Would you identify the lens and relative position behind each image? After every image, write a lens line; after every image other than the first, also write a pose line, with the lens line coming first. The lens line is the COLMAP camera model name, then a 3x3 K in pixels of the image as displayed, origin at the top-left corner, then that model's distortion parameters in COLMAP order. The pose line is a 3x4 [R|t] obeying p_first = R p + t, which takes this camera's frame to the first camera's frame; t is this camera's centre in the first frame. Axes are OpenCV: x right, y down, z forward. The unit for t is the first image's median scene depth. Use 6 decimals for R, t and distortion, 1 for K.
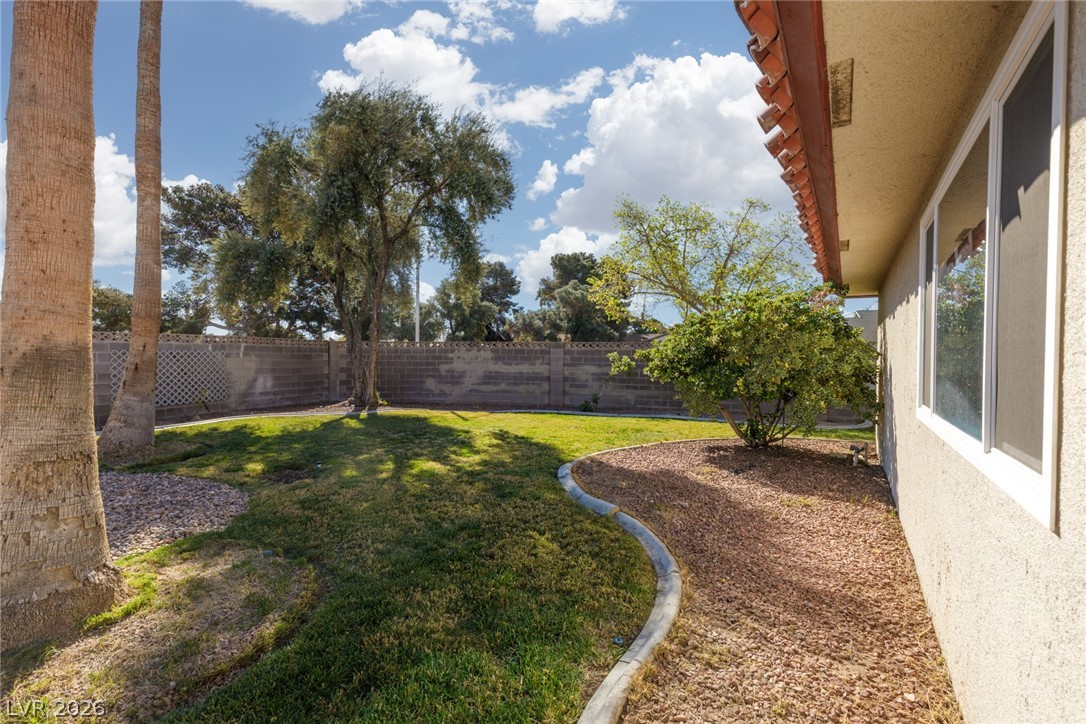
lens RADIAL K [[487.3, 0, 540.8], [0, 487.3, 358.2], [0, 0, 1]] dist [0.006983, -0.001681]
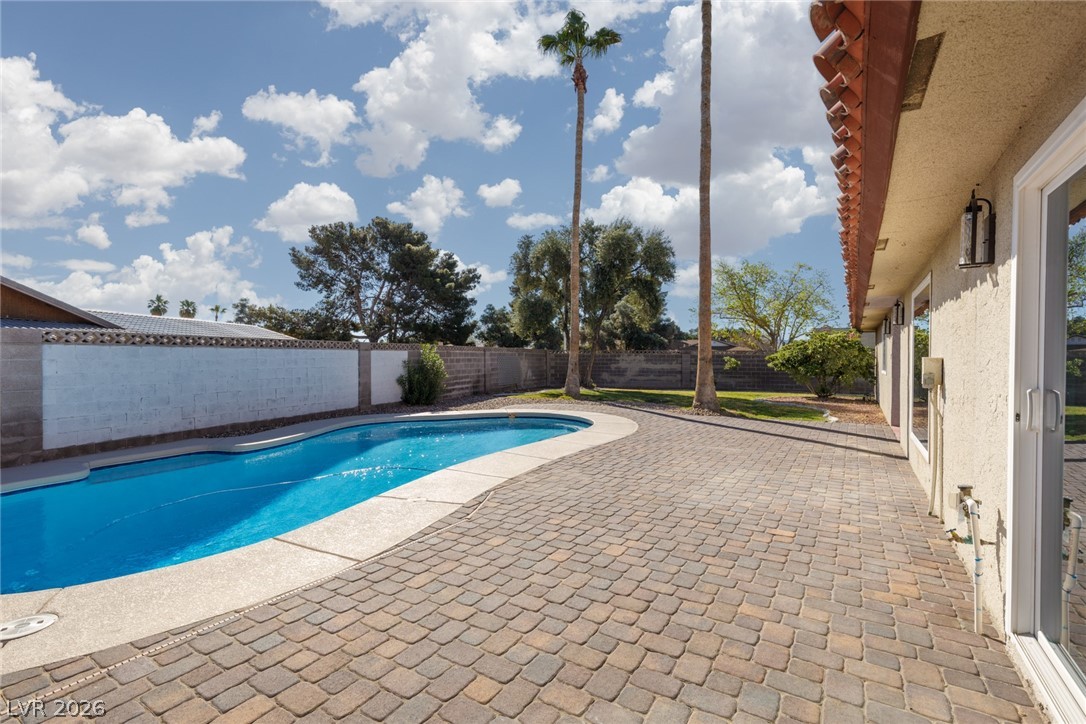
lens RADIAL K [[487.3, 0, 538.9], [0, 487.3, 361.2], [0, 0, 1]] dist [0.006983, -0.001681]
pose [[0.999936, -0.001965, -0.011160, -0.451923], [0.001978, 0.999997, 0.001130, 0.001133], [0.011158, -0.001152, 0.999937, -0.683319]]
